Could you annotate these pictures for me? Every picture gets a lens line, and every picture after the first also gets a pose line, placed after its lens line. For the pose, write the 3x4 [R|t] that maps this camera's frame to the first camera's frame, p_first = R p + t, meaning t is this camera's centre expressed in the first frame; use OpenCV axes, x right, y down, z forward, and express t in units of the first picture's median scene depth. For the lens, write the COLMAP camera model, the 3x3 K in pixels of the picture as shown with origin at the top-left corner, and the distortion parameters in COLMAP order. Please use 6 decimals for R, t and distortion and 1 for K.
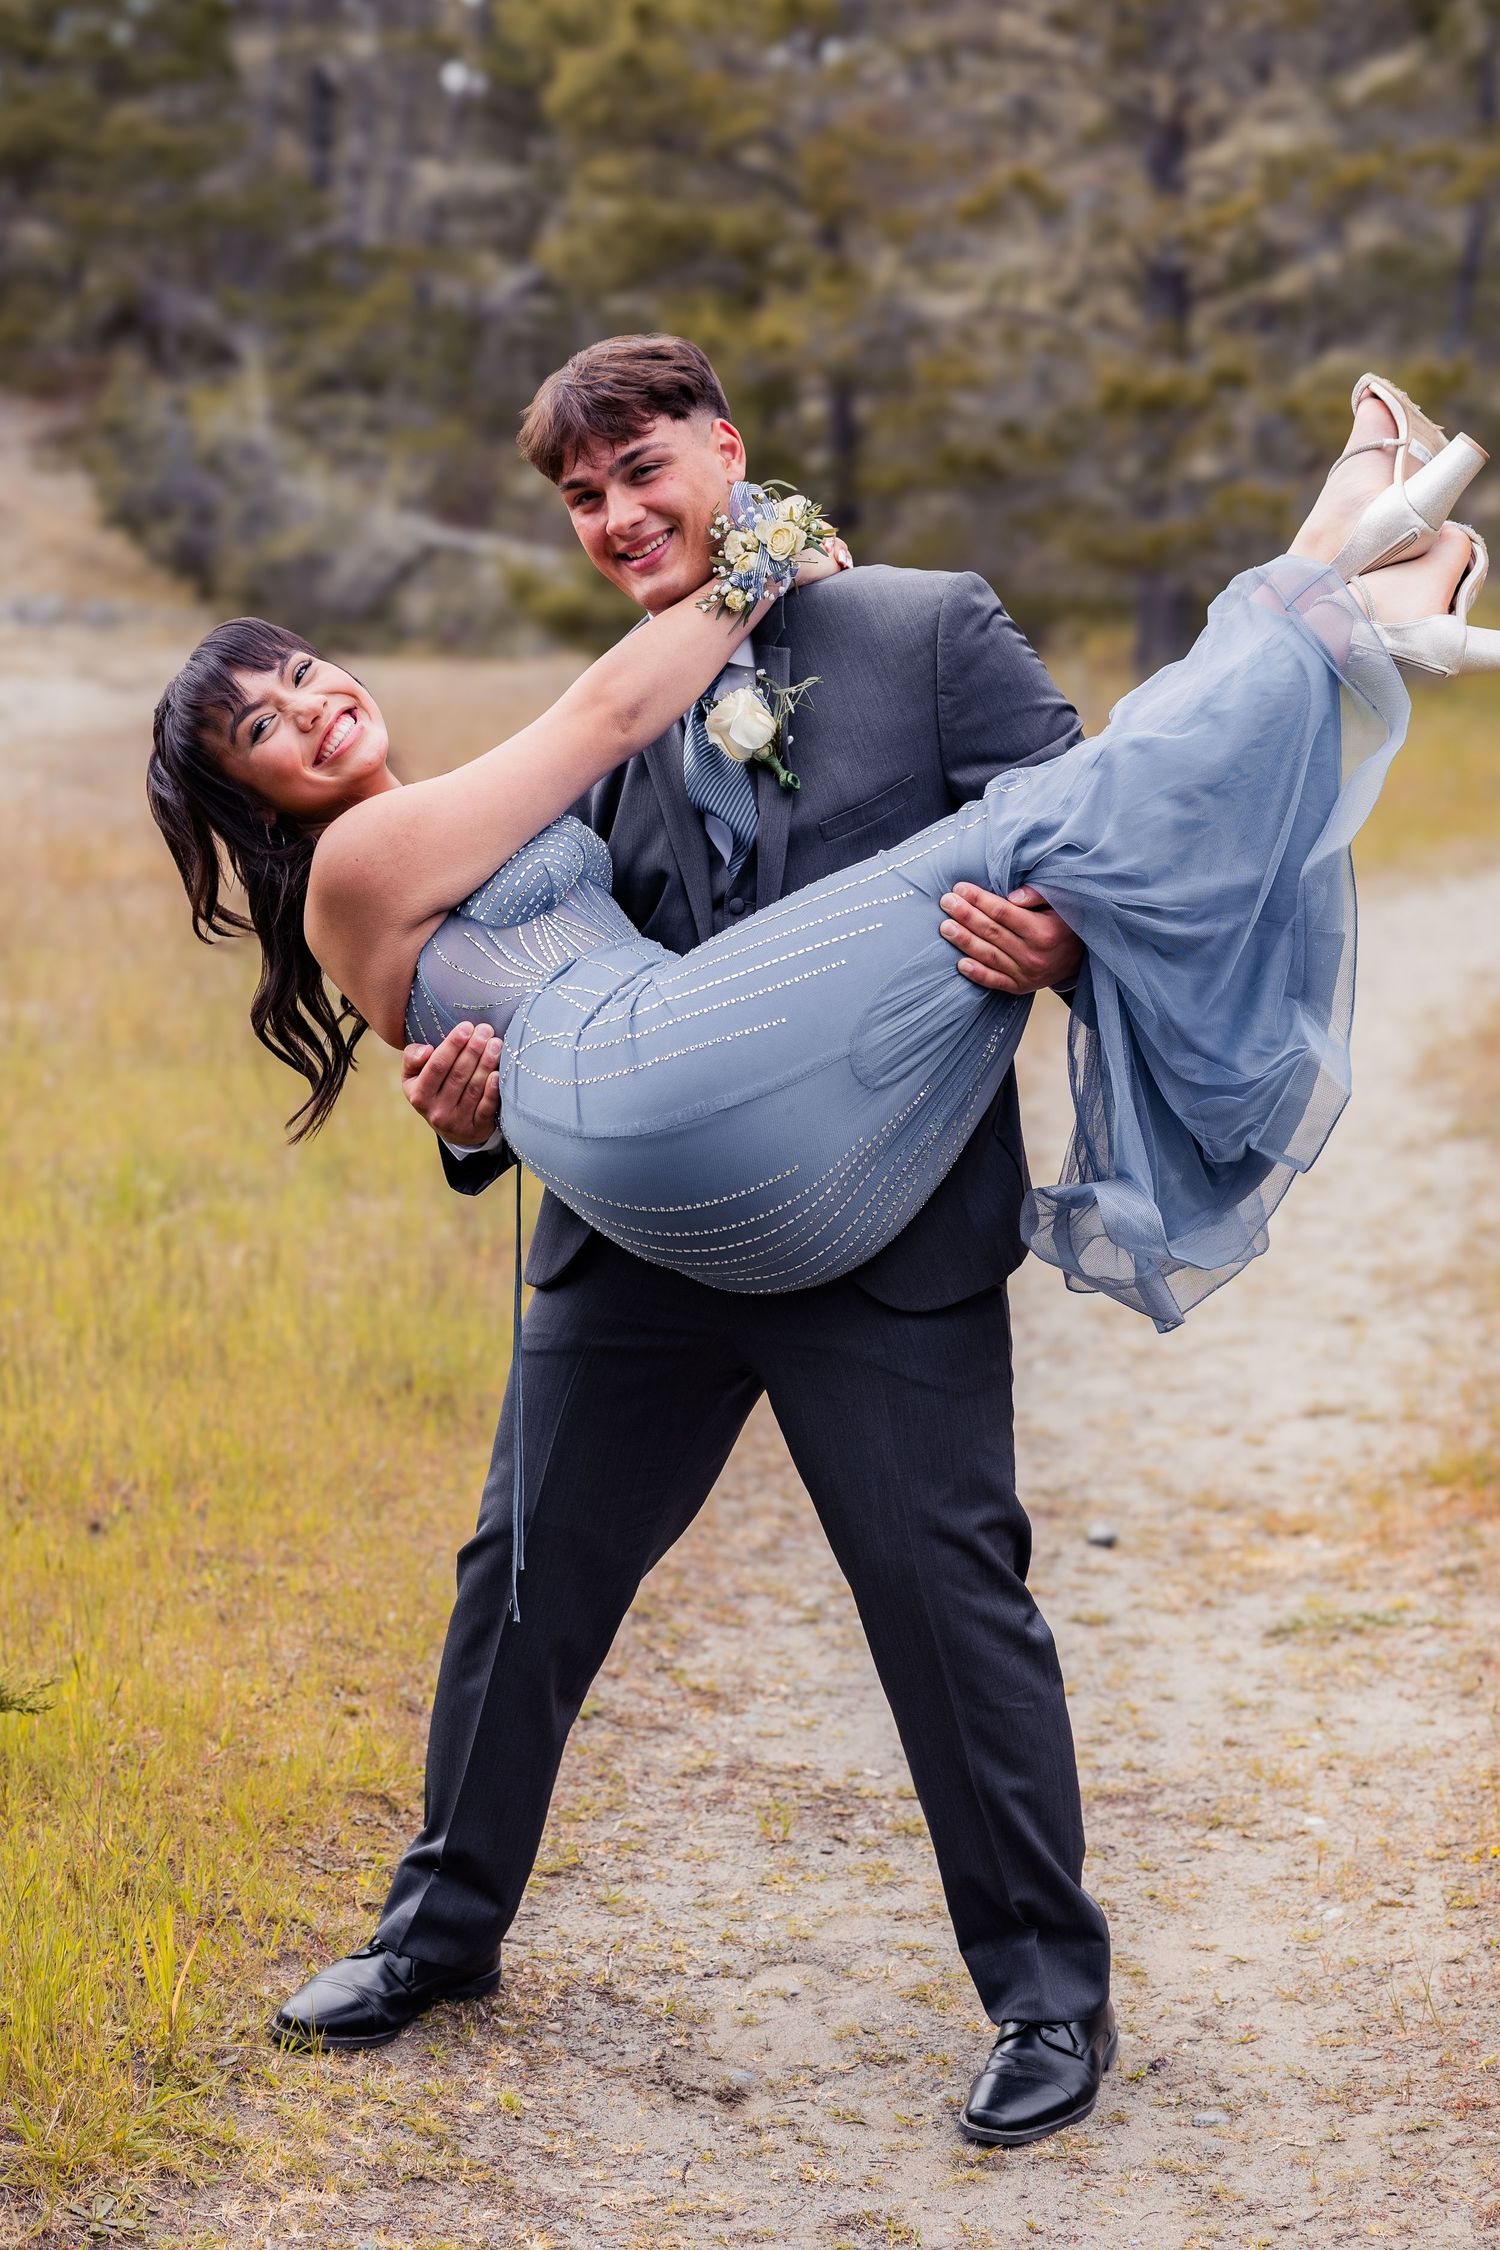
lens RADIAL K [[3843.9, 0, 616.8], [0, 3843.9, 1124.1], [0, 0, 1]] dist [-0.006032, 0.083169]
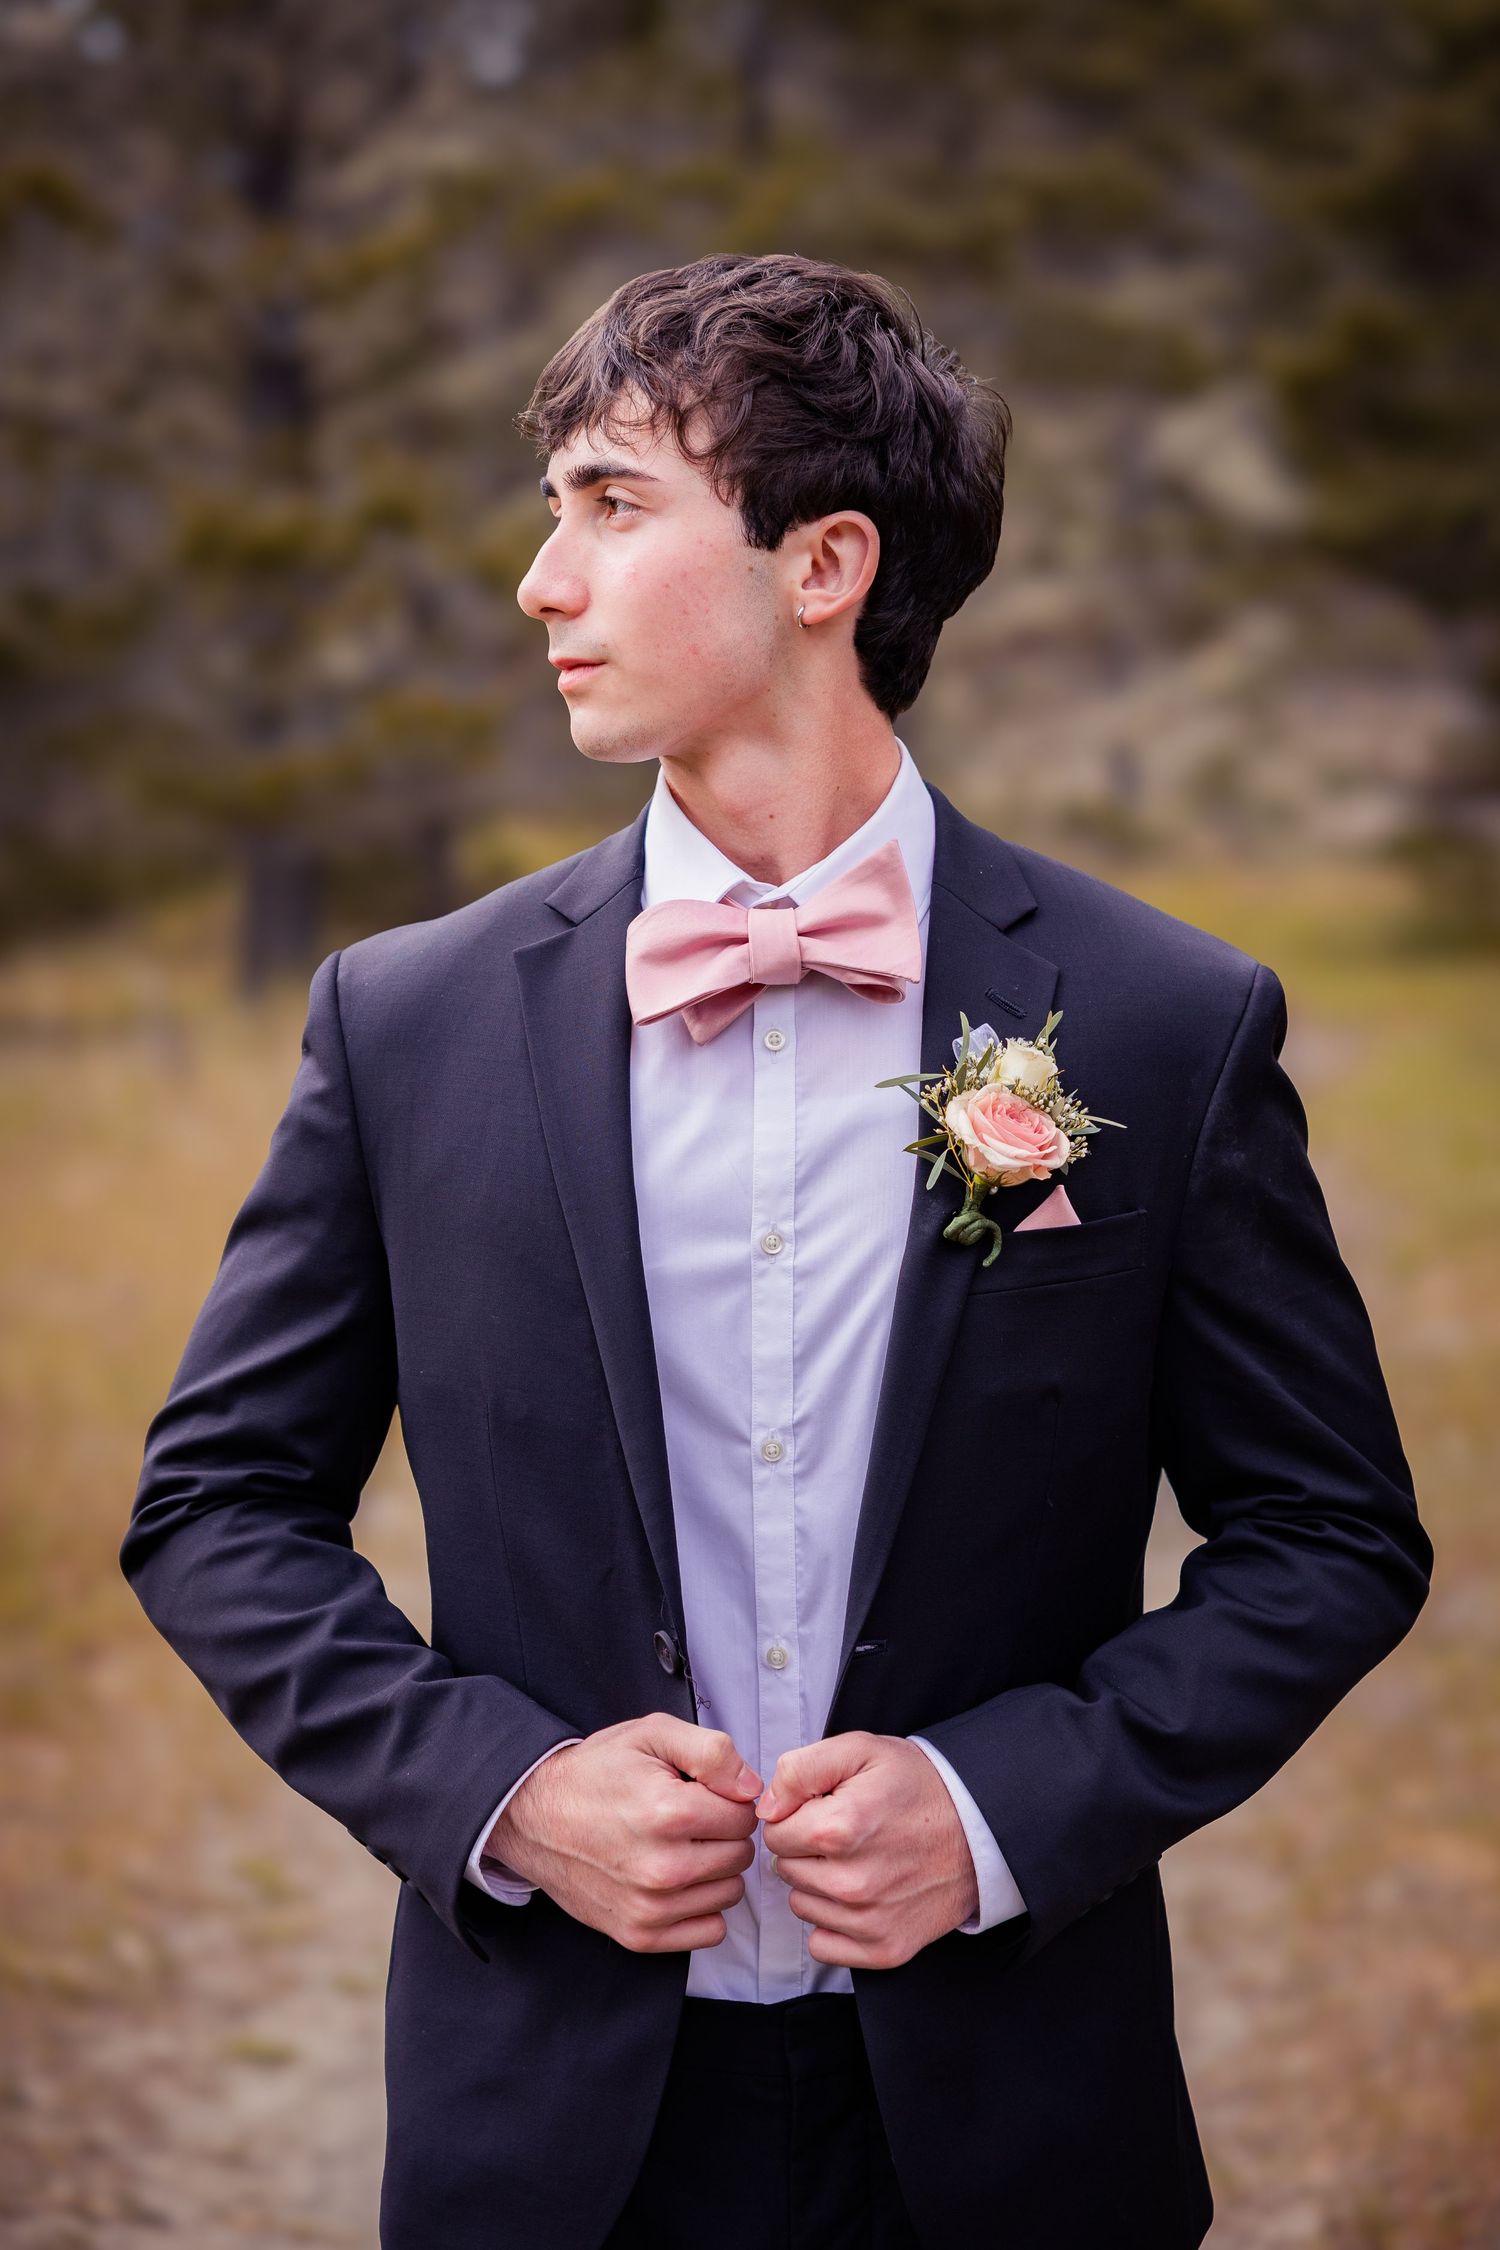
lens RADIAL K [[4563.8, 0, 641.8], [0, 4563.8, 1125.2], [0, 0, 1]] dist [0.053049, 0.083505]
pose [[0.974340, -0.009575, 0.224879, 0.096651], [0.025589, 0.997329, -0.068405, -0.132835], [-0.223623, 0.072404, 0.971983, 0.825463]]
